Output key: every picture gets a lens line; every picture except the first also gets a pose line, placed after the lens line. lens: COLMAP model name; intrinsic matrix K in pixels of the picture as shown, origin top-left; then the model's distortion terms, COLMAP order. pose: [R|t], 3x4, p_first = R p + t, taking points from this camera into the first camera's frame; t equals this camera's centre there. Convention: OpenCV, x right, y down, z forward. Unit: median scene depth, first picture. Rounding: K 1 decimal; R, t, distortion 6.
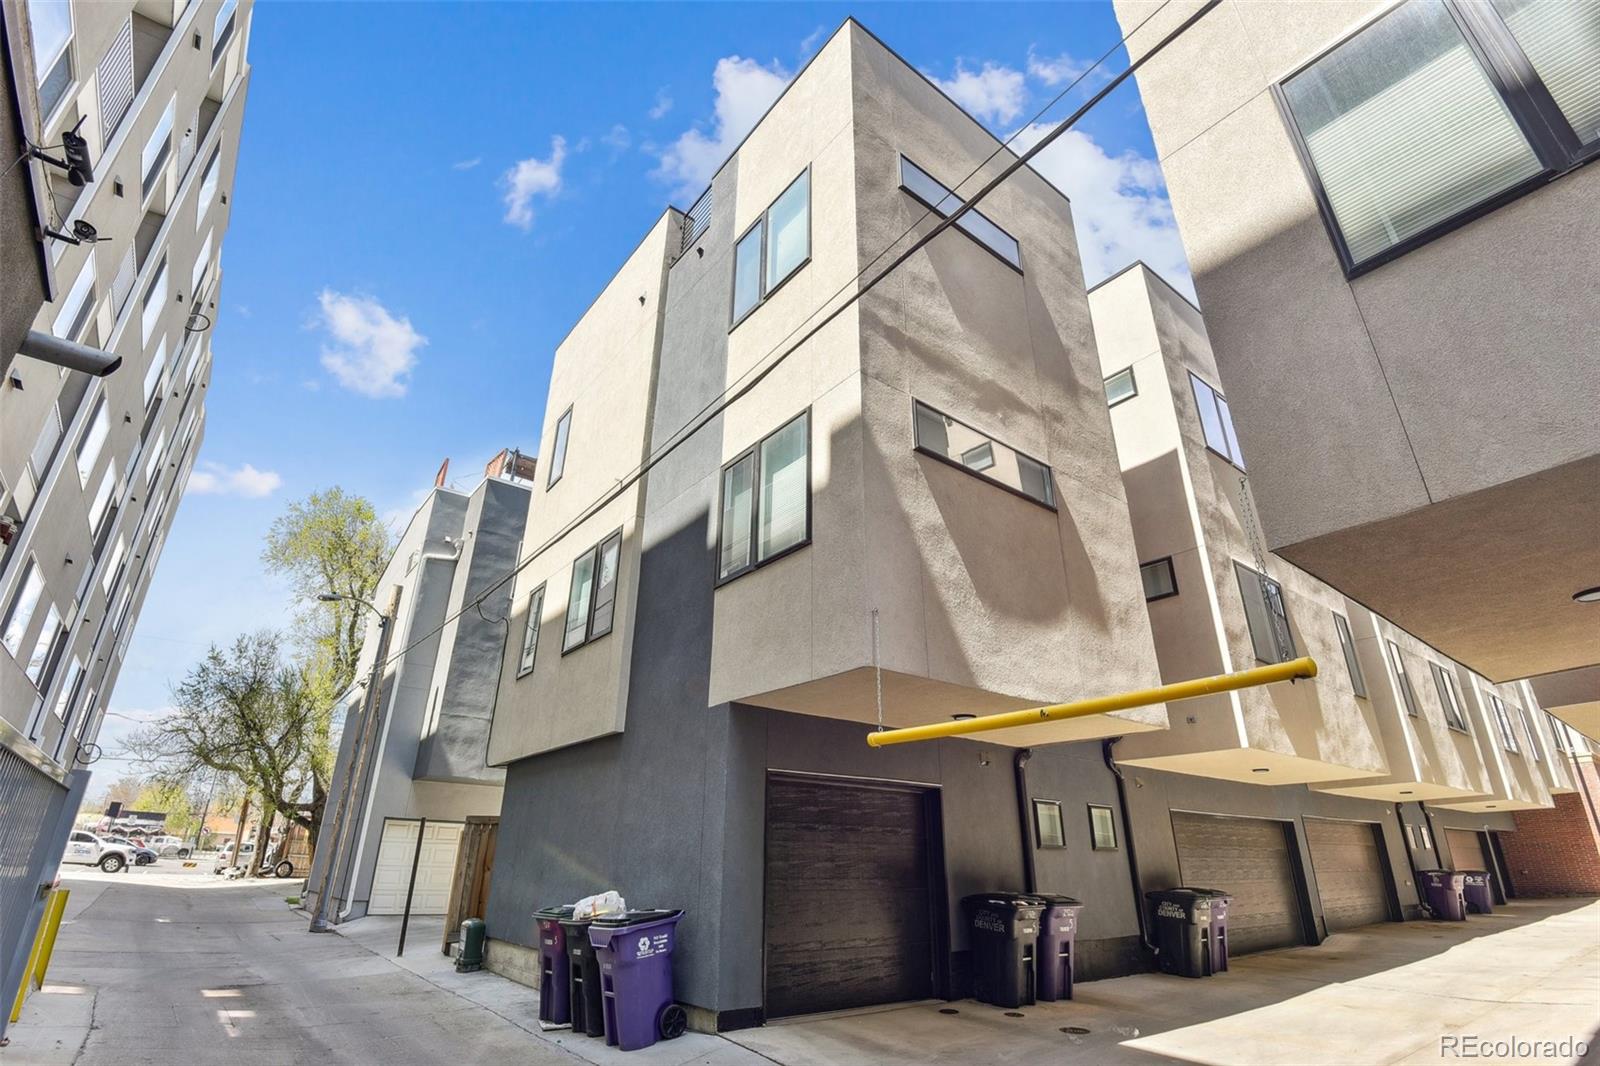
lens RADIAL K [[755.9, 0, 796.6], [0, 755.9, 521.9], [0, 0, 1]] dist [-0.033268, -0.005685]
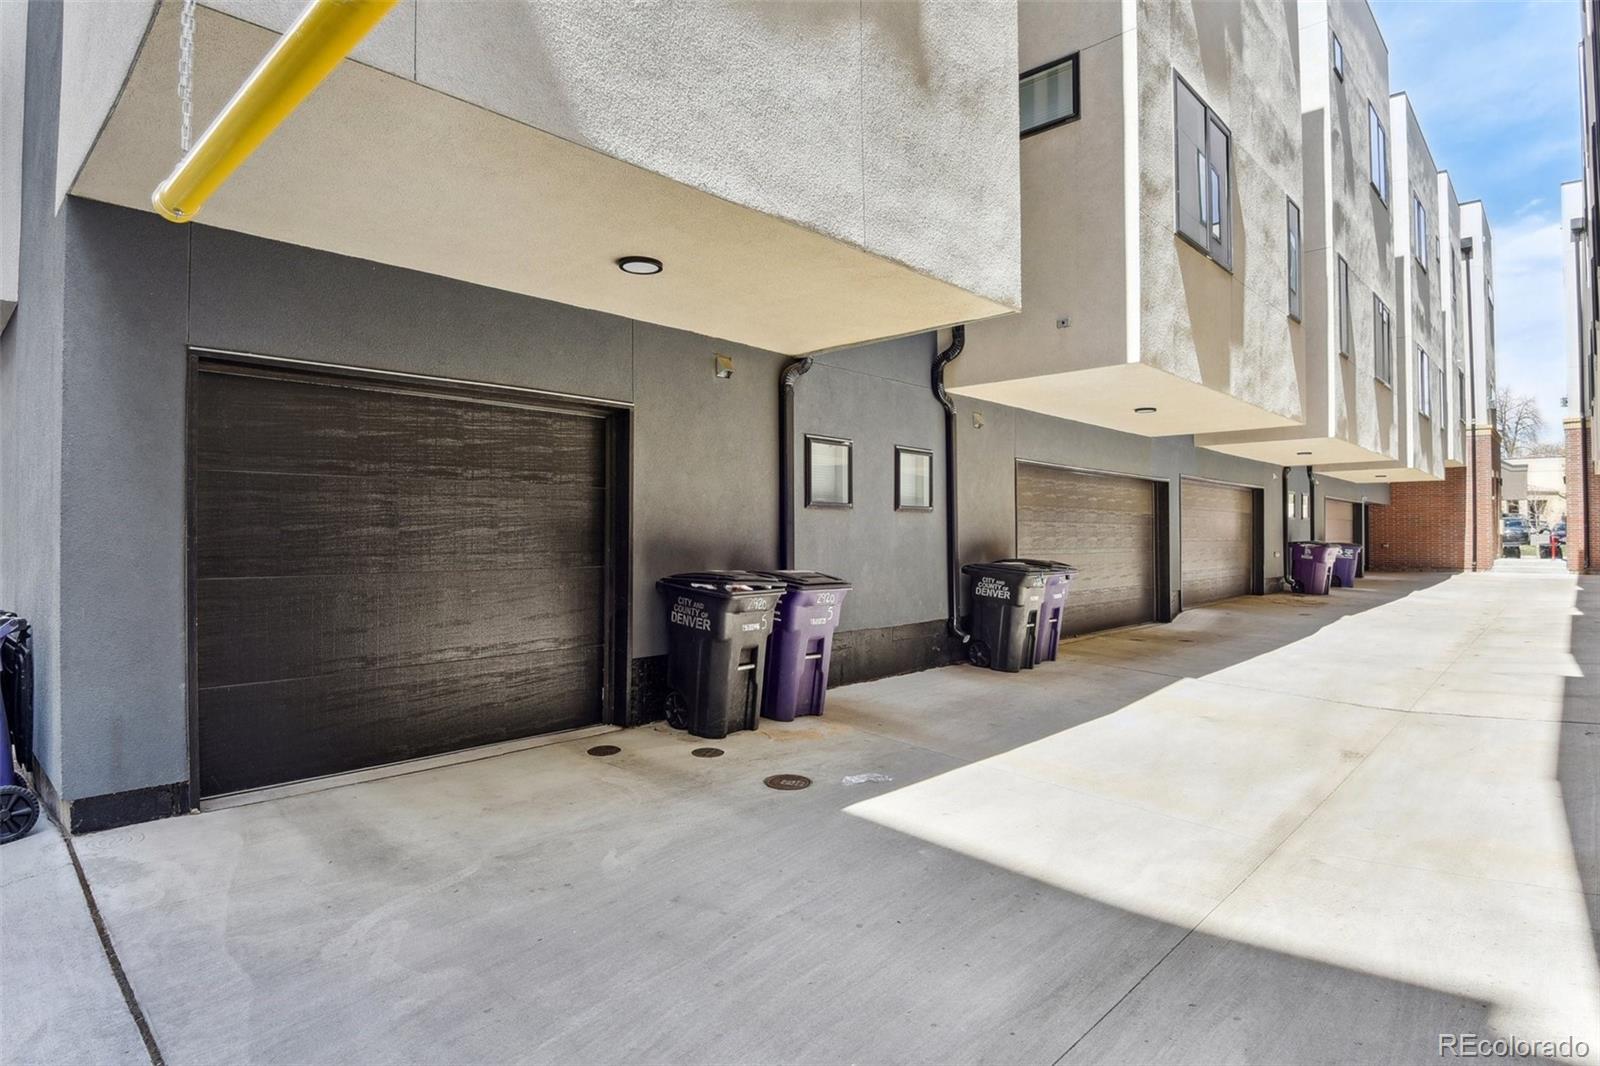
lens RADIAL K [[847.3, 0, 791.8], [0, 847.3, 531.6], [0, 0, 1]] dist [-0.021864, -0.002527]
pose [[0.988199, -0.014409, 0.152499, 0.183048], [-0.049543, 0.911990, 0.407210, 0.144667], [-0.144945, -0.409960, 0.900513, 0.302828]]
